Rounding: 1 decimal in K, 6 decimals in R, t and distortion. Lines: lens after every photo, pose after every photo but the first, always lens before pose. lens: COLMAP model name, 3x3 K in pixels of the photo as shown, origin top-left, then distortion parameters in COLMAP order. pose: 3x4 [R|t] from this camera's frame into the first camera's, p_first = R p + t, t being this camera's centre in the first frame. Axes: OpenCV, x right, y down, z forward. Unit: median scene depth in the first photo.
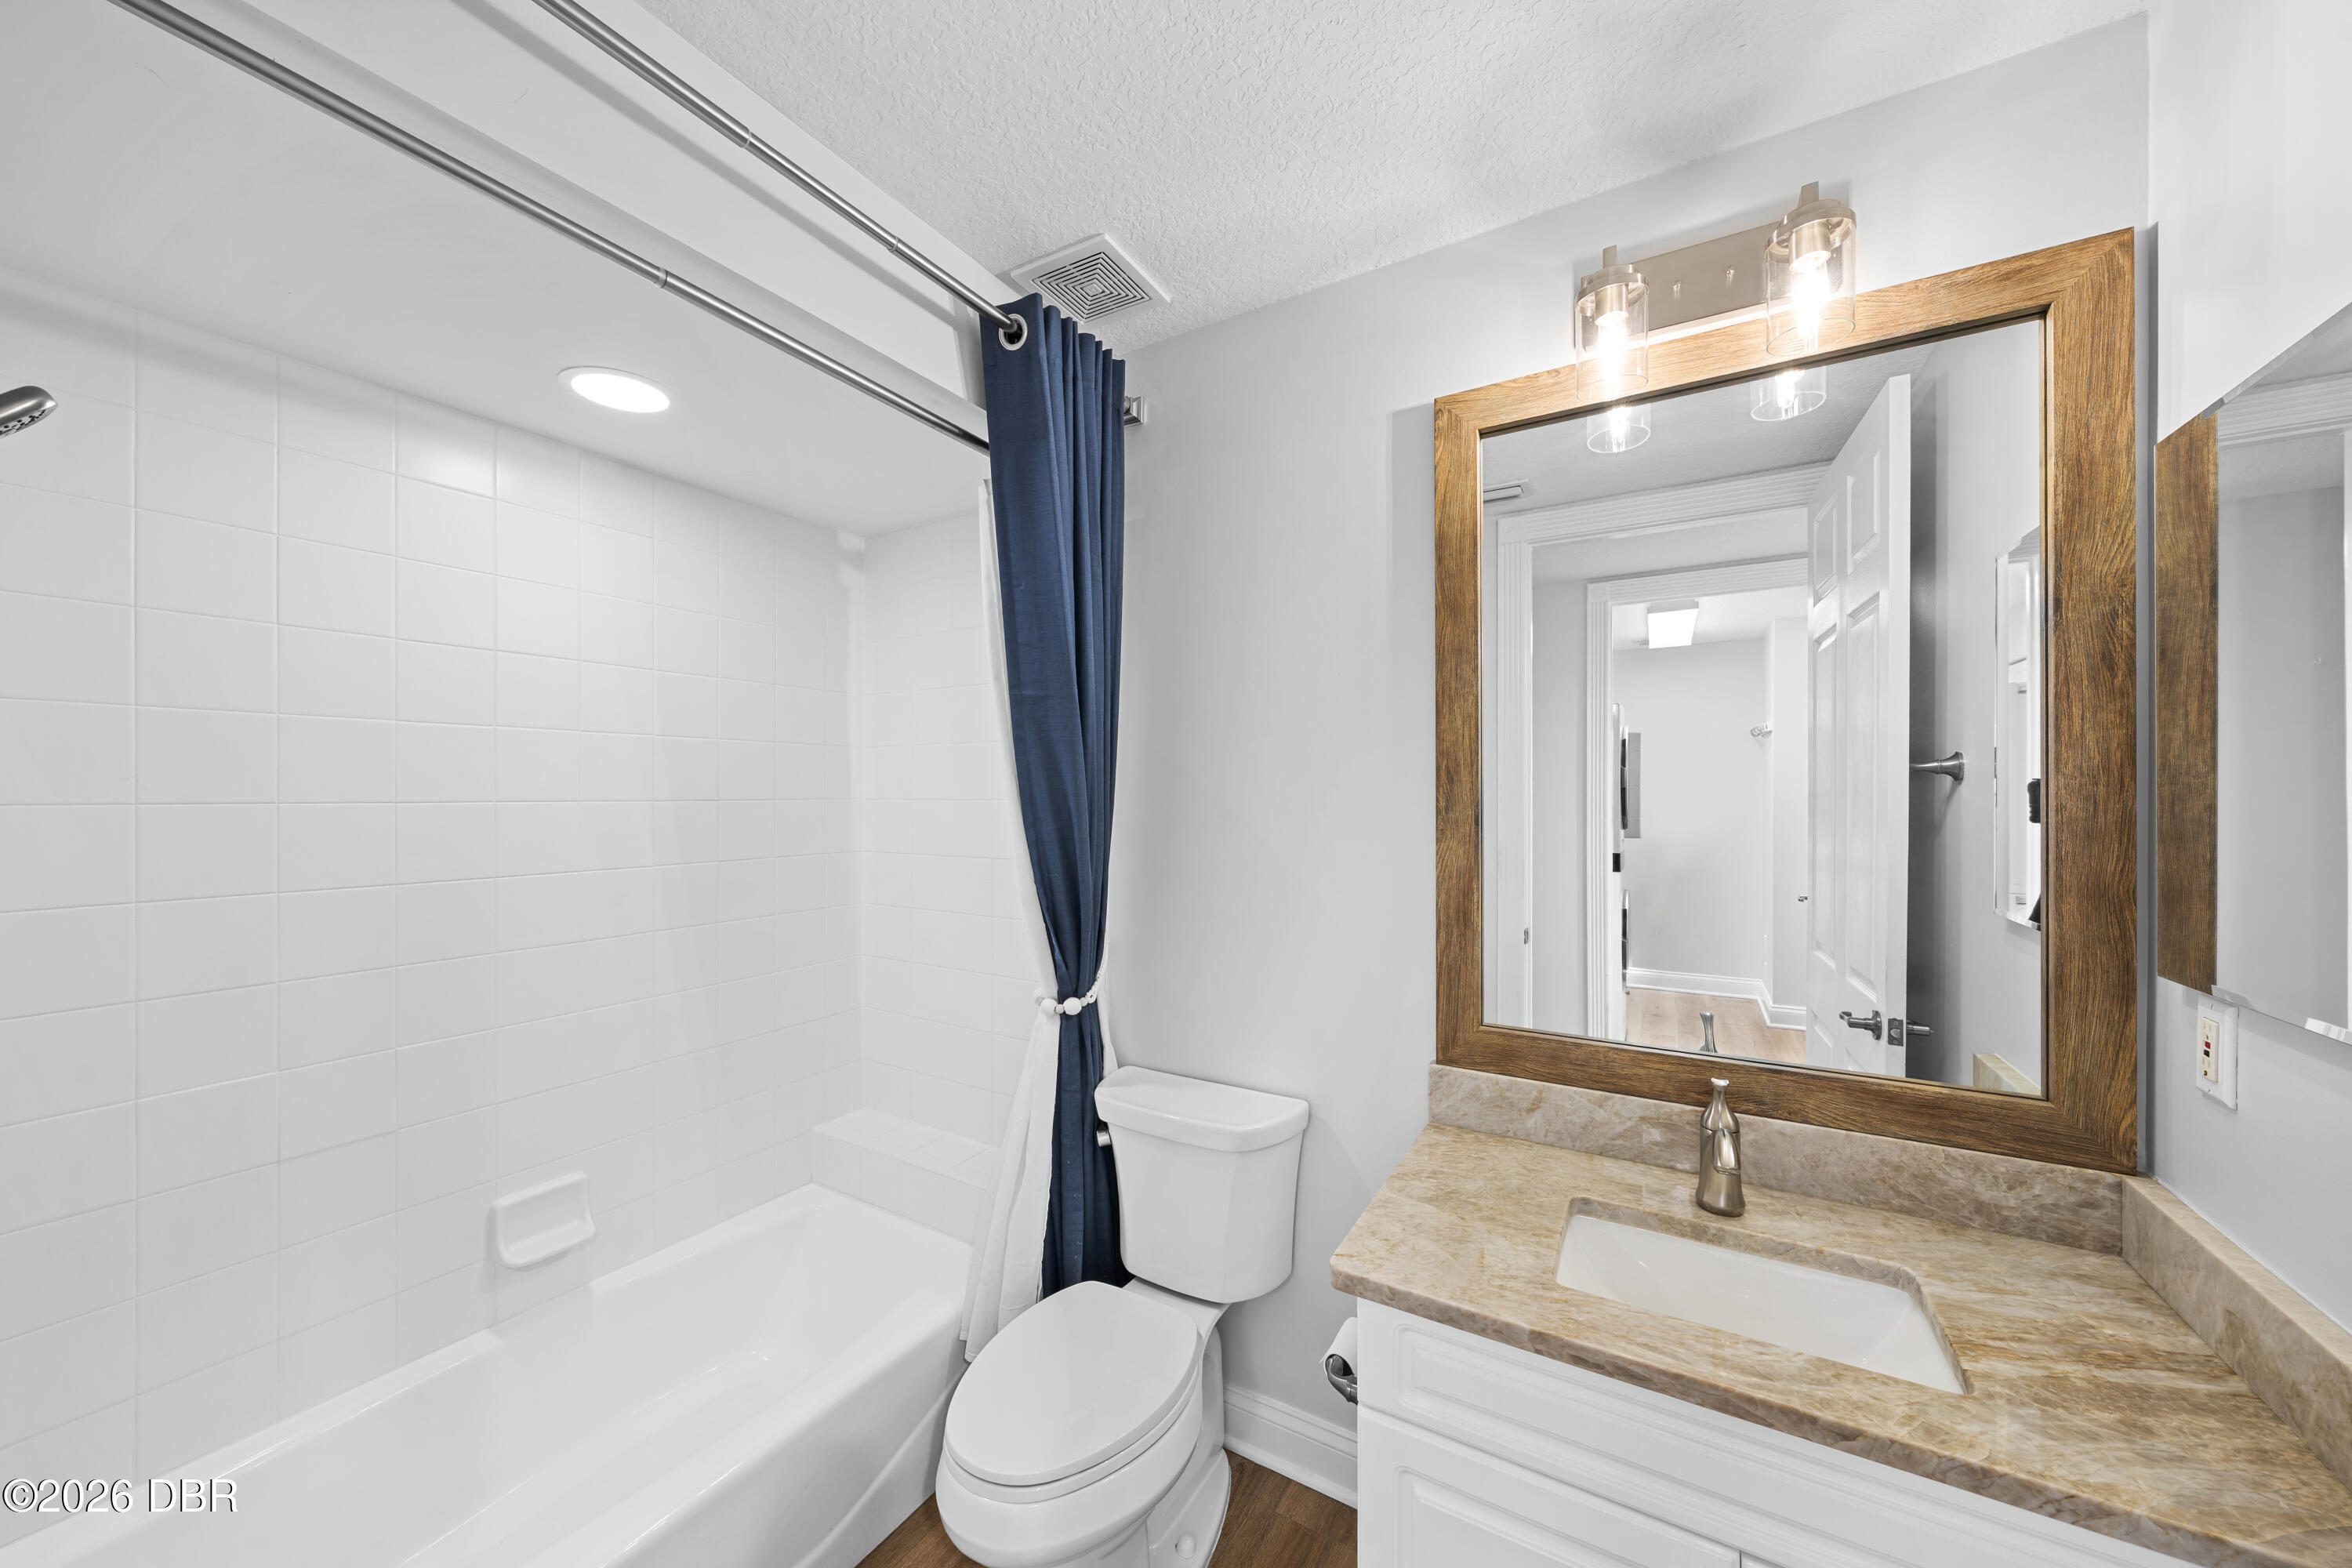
lens RADIAL K [[807.2, 0, 1182.9], [0, 807.2, 795.2], [0, 0, 1]] dist [0.000688, -0.000460]
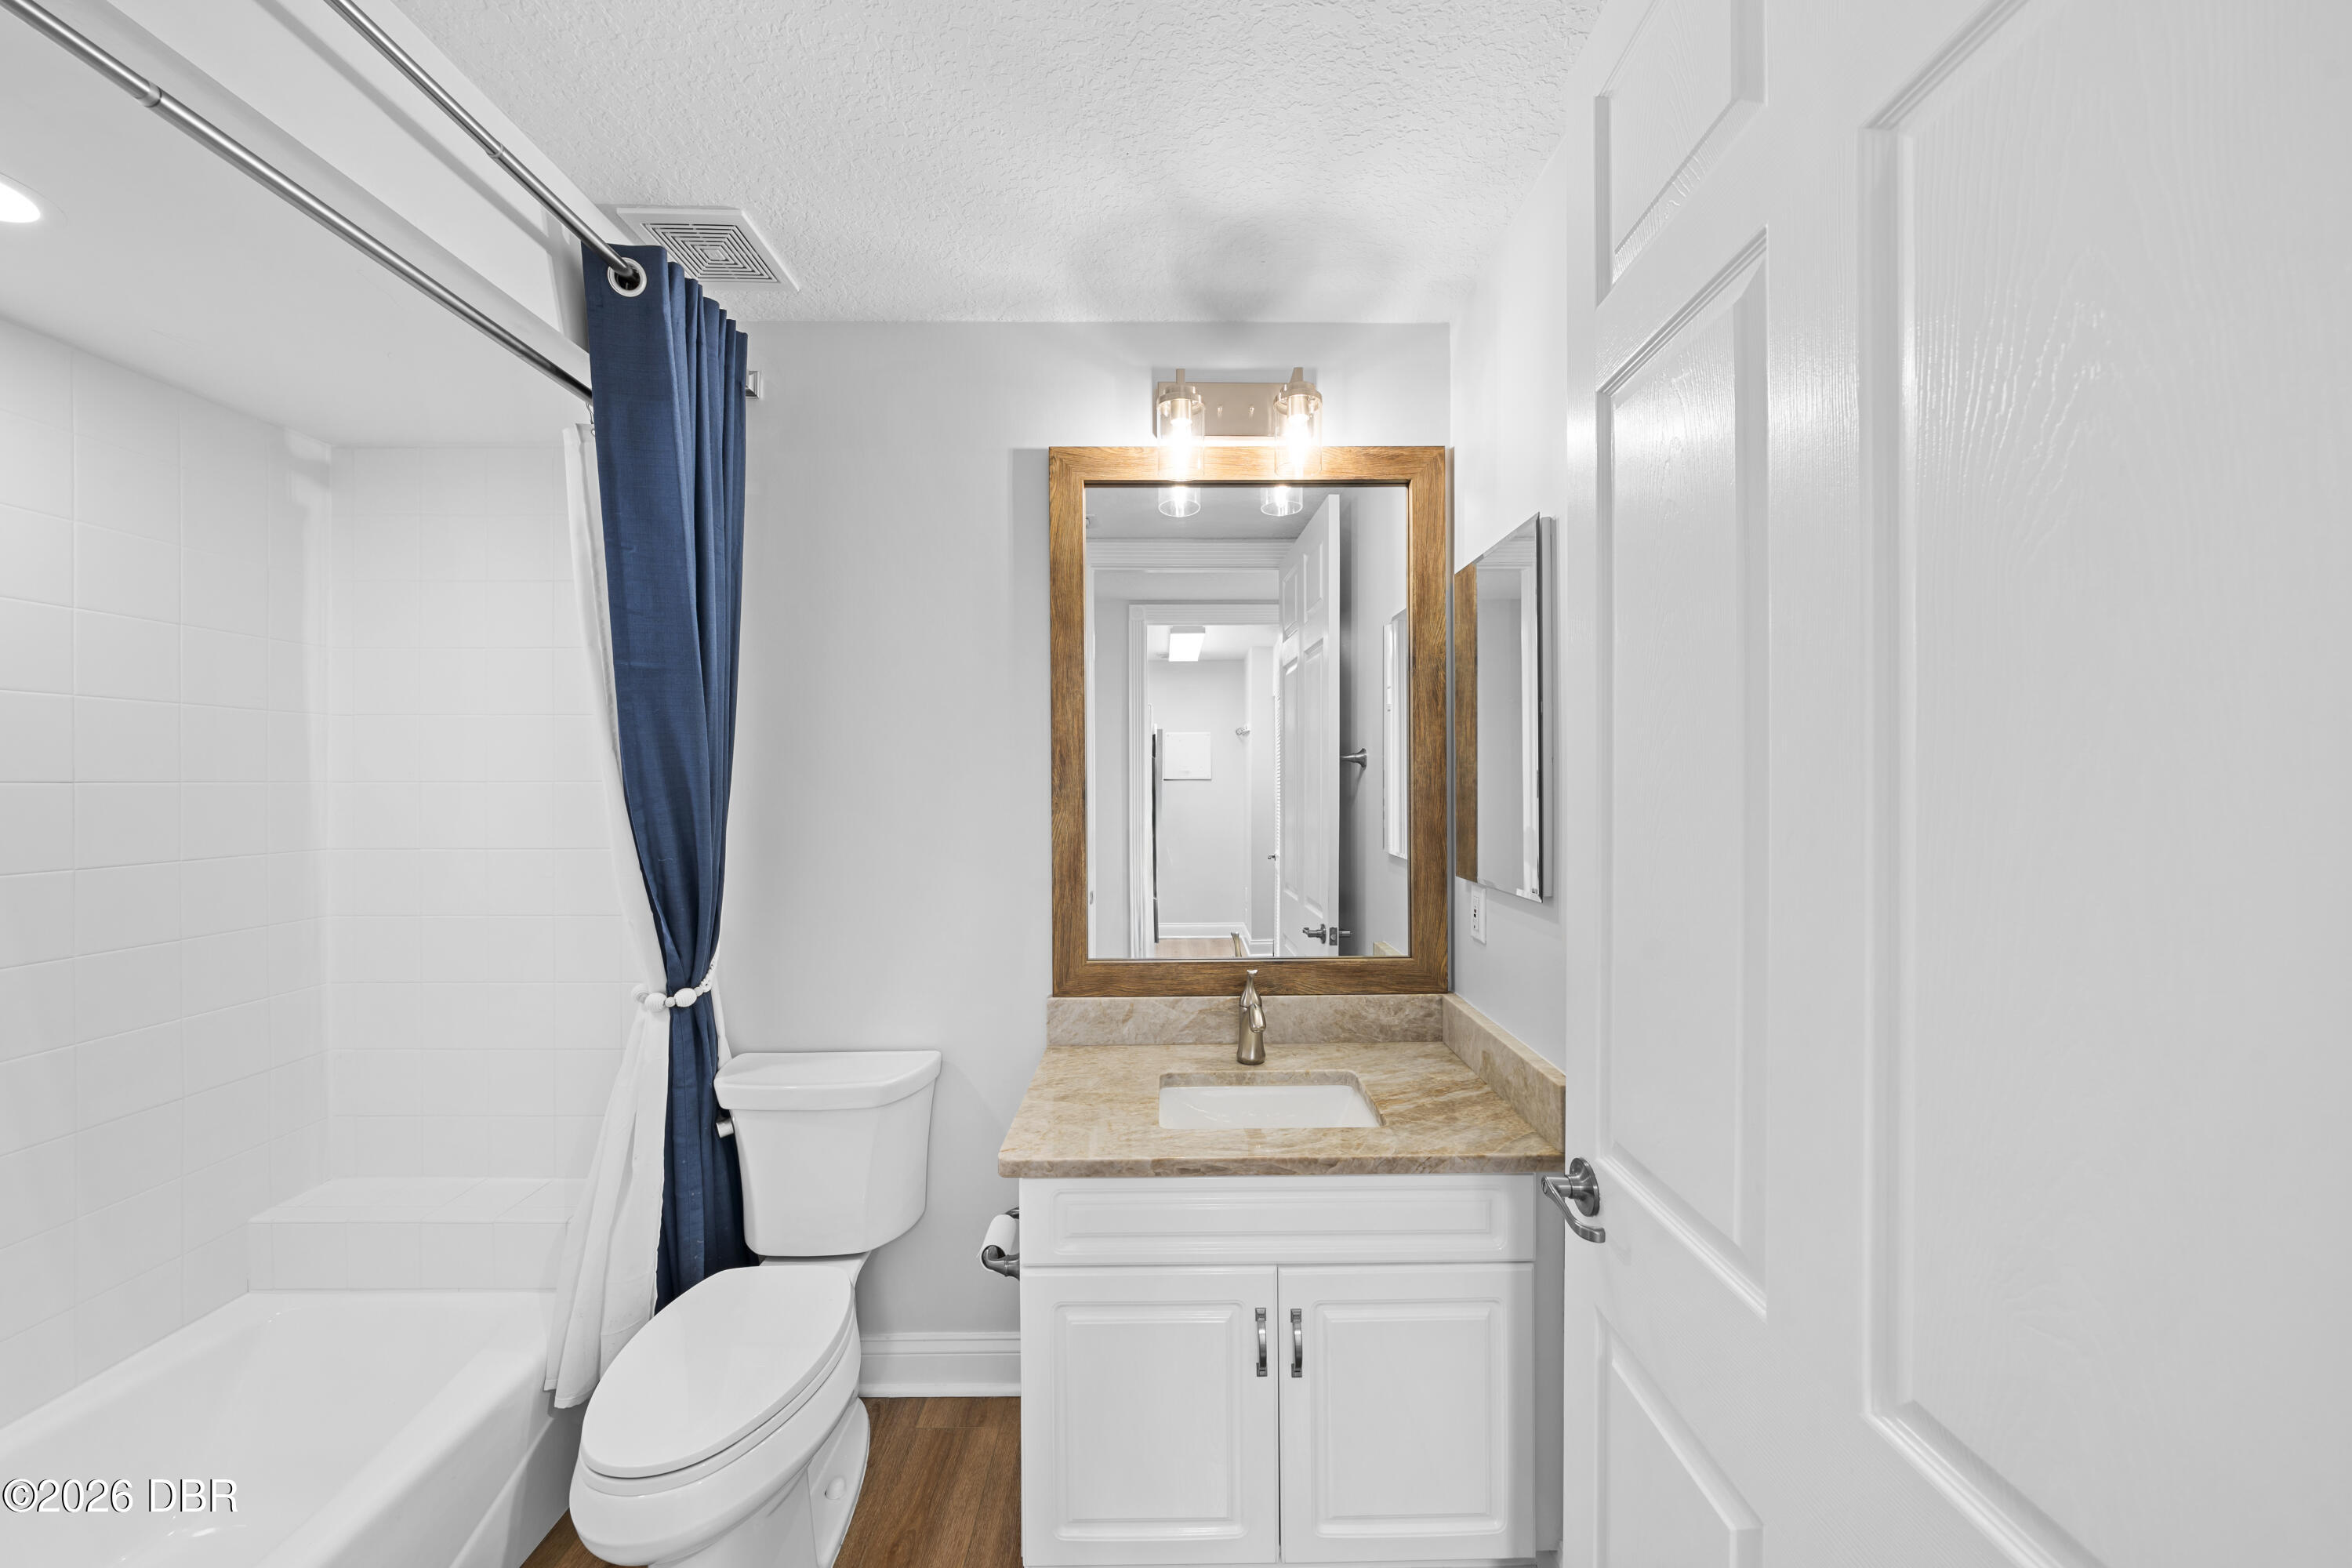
lens RADIAL K [[807.2, 0, 1165.2], [0, 807.2, 782.7], [0, 0, 1]] dist [0.000688, -0.000460]
pose [[0.854770, -0.001498, 0.519005, -0.166469], [0.003377, 0.999991, -0.002675, 0.015283], [-0.518996, 0.004039, 0.854767, -0.118910]]
